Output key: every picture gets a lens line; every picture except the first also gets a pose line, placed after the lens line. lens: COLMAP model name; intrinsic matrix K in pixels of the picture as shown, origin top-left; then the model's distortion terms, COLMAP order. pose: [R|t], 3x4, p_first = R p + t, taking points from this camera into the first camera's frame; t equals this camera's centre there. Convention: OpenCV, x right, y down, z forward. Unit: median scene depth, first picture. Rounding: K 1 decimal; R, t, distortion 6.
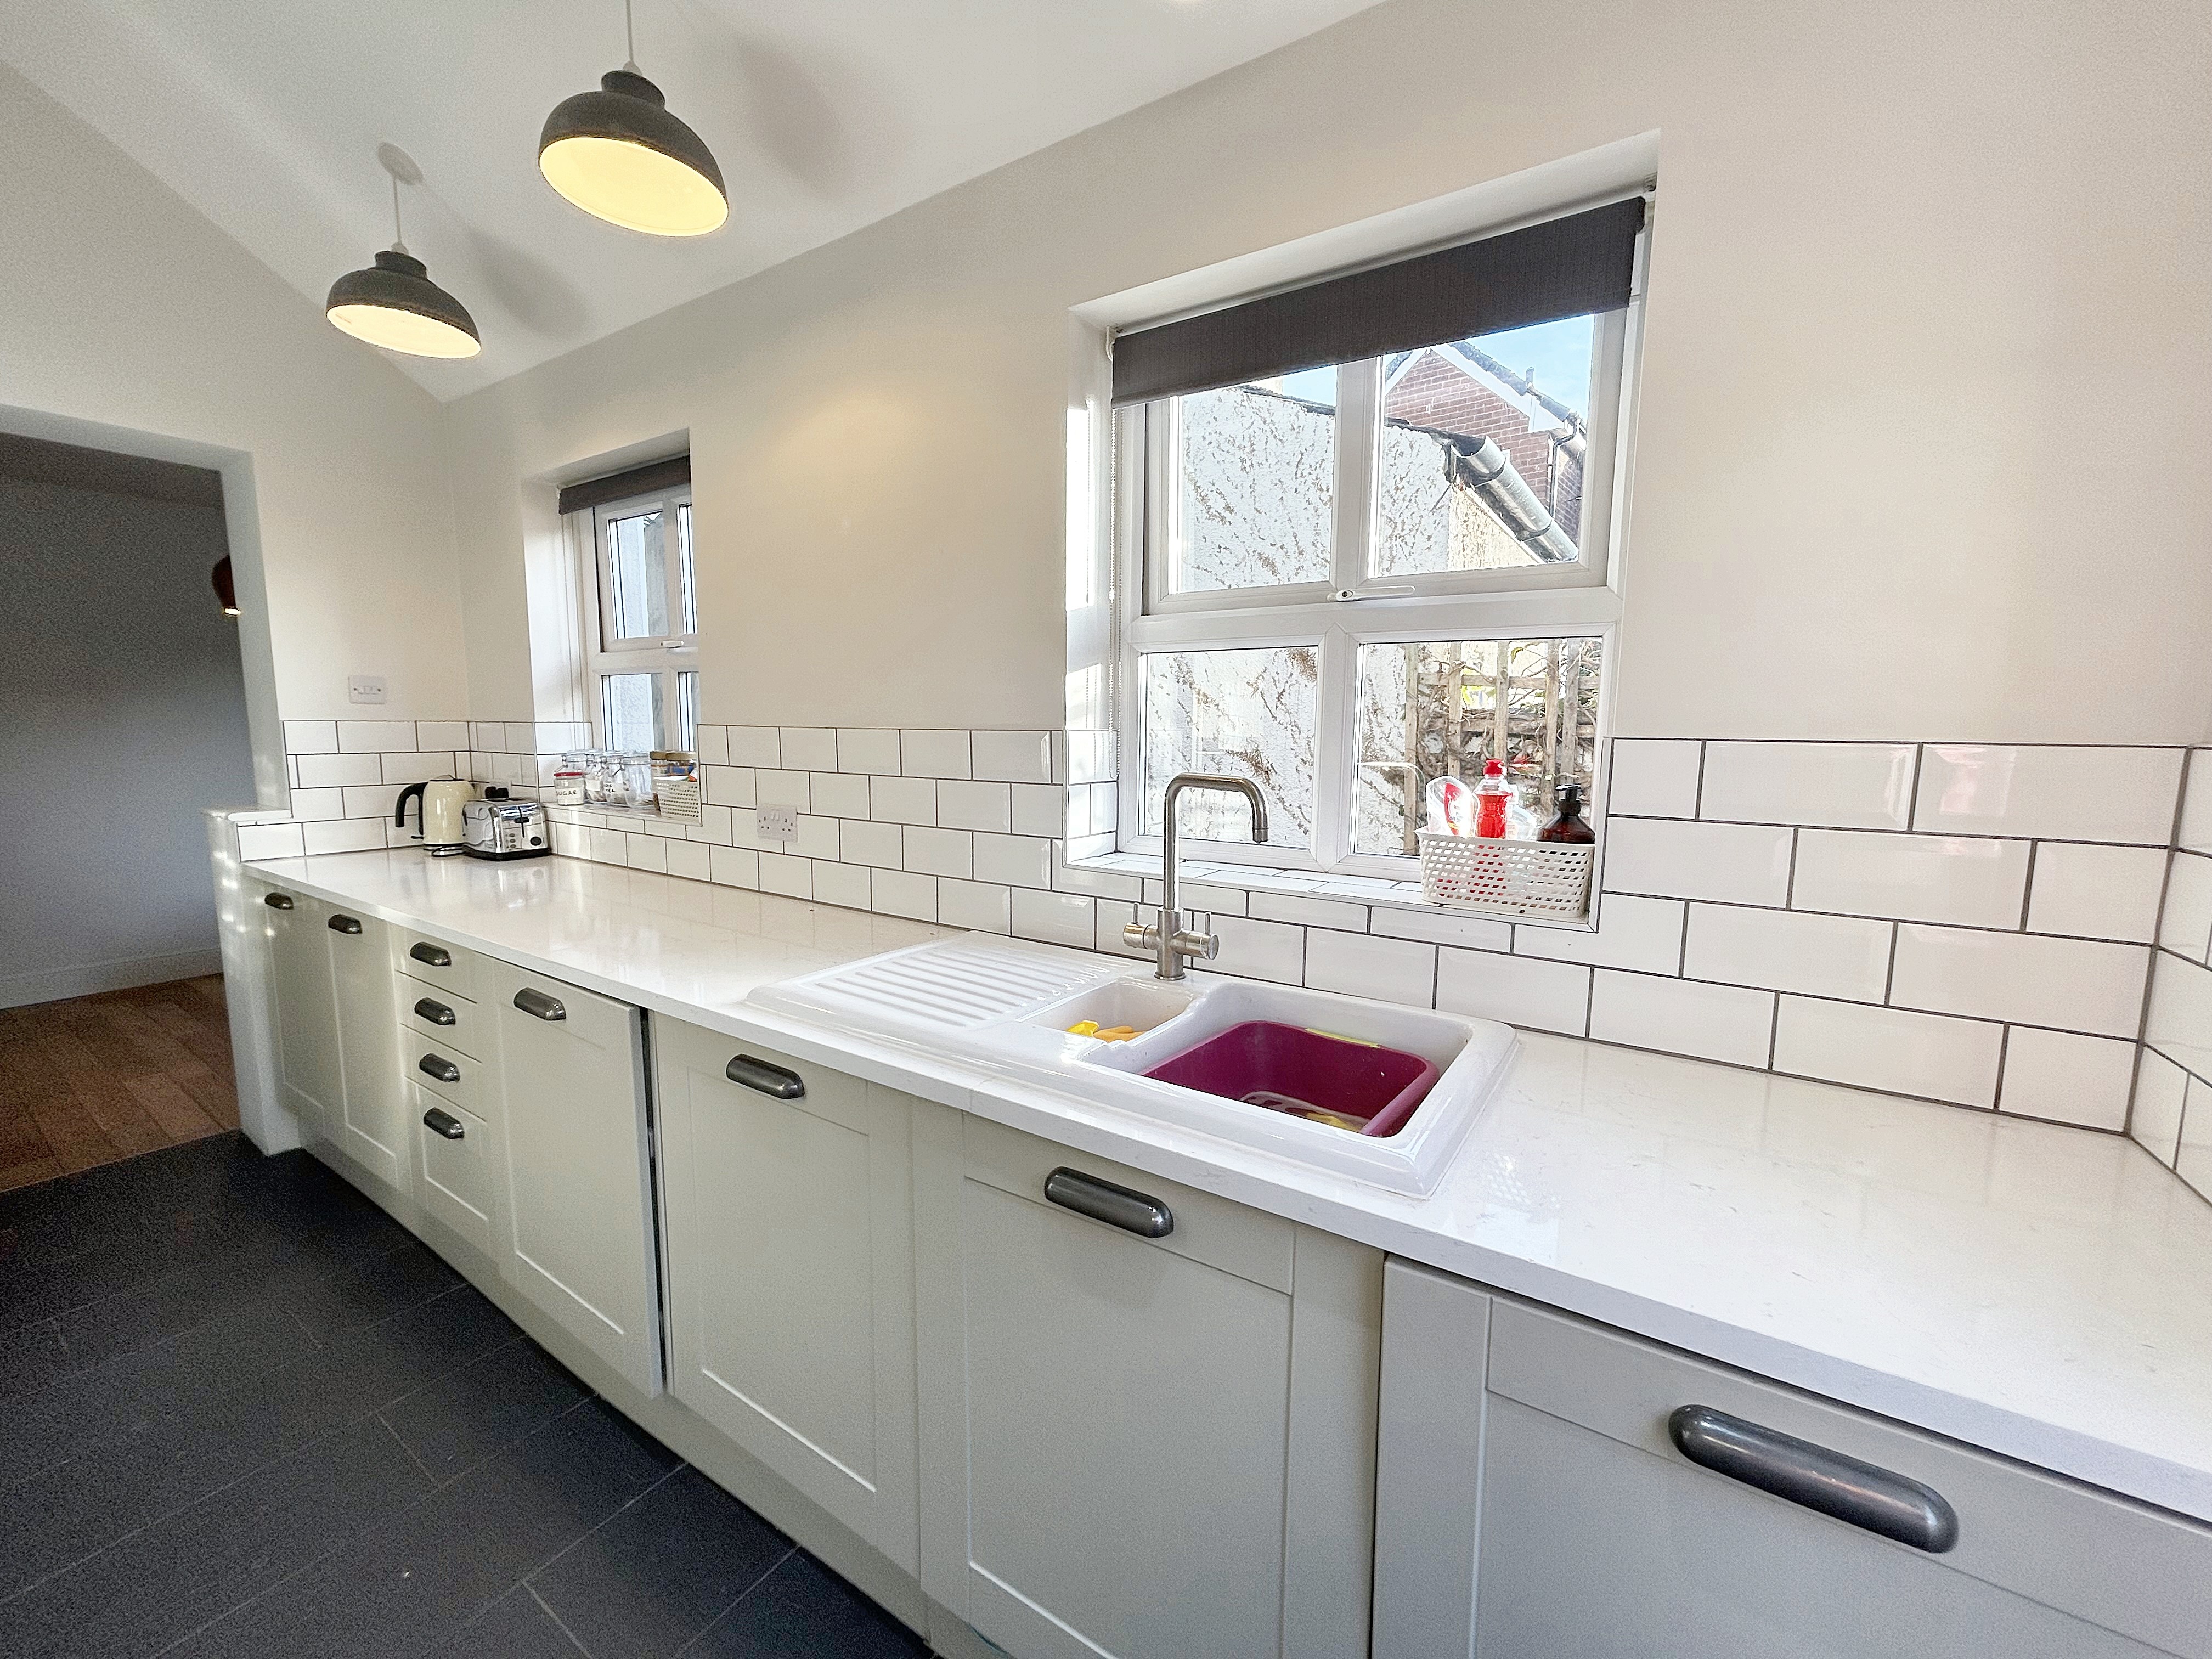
lens RADIAL K [[890.9, 0, 1113.0], [0, 890.9, 839.1], [0, 0, 1]] dist [-0.005497, 0.001680]
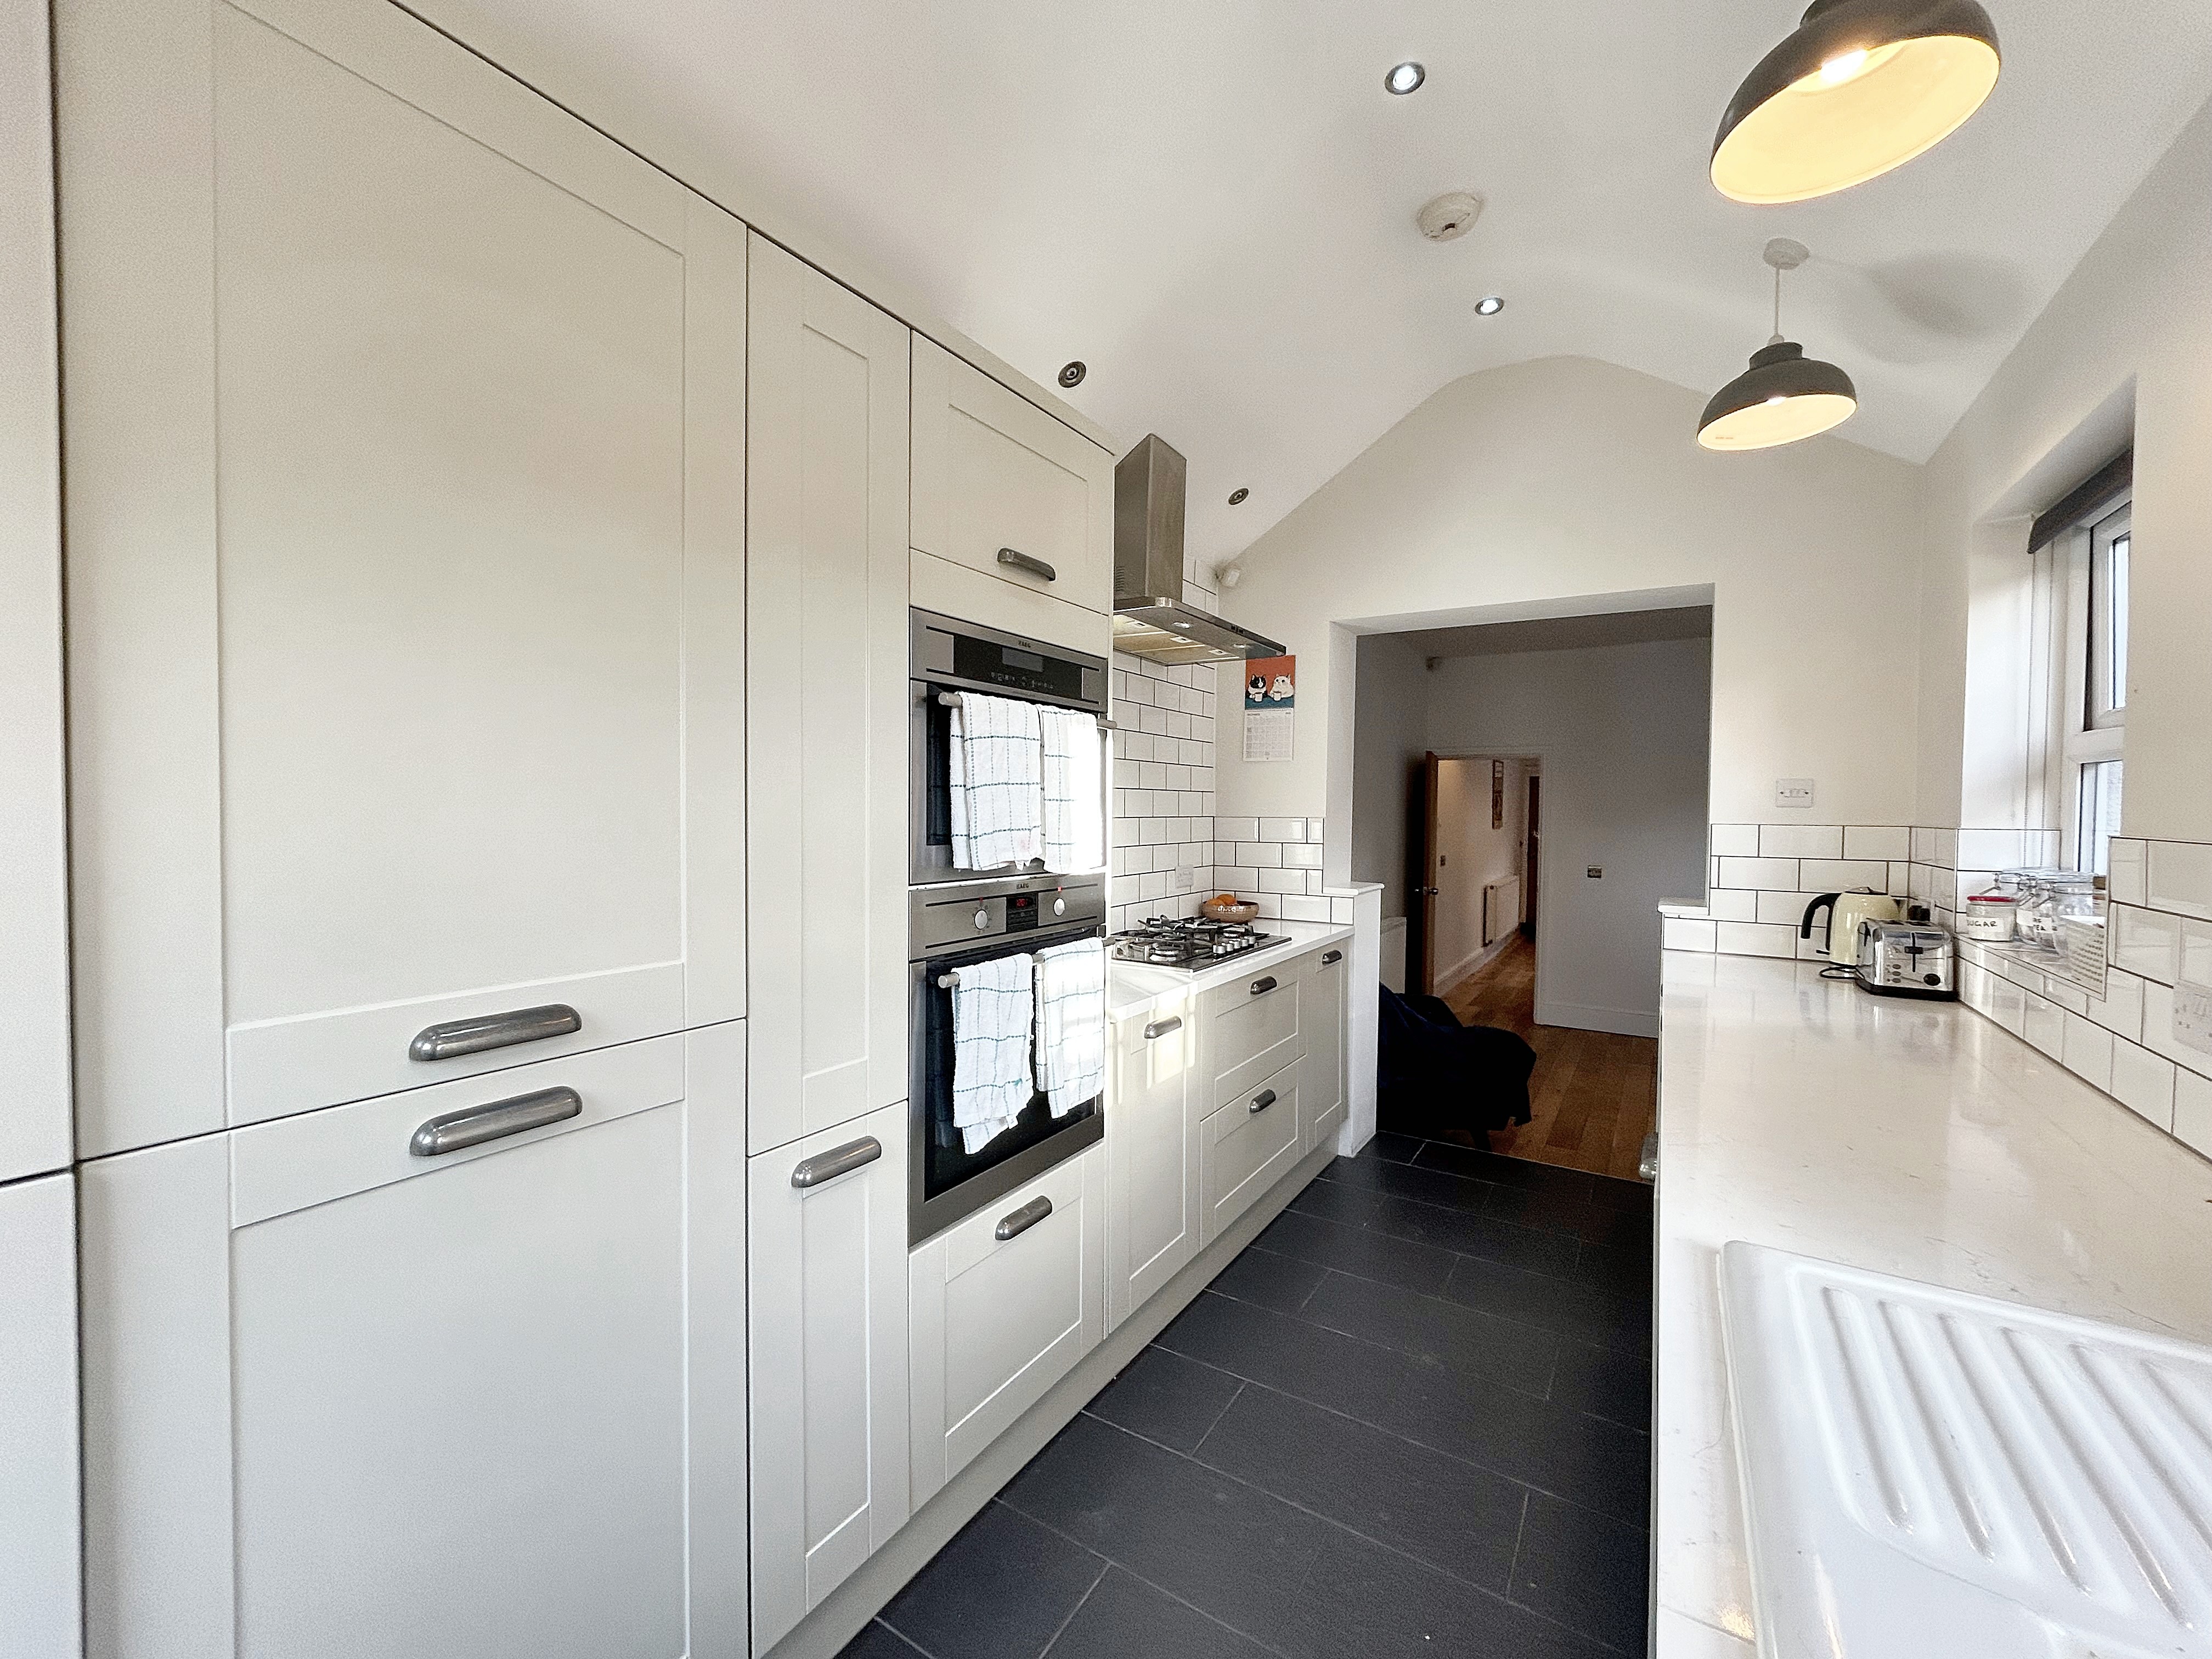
lens RADIAL K [[890.9, 0, 1113.8], [0, 890.9, 831.3], [0, 0, 1]] dist [-0.005497, 0.001680]
pose [[0.014805, 0.016610, -0.999752, 0.115576], [-0.139782, 0.990078, 0.014379, -0.036948], [0.990072, 0.139535, 0.016980, 0.253302]]
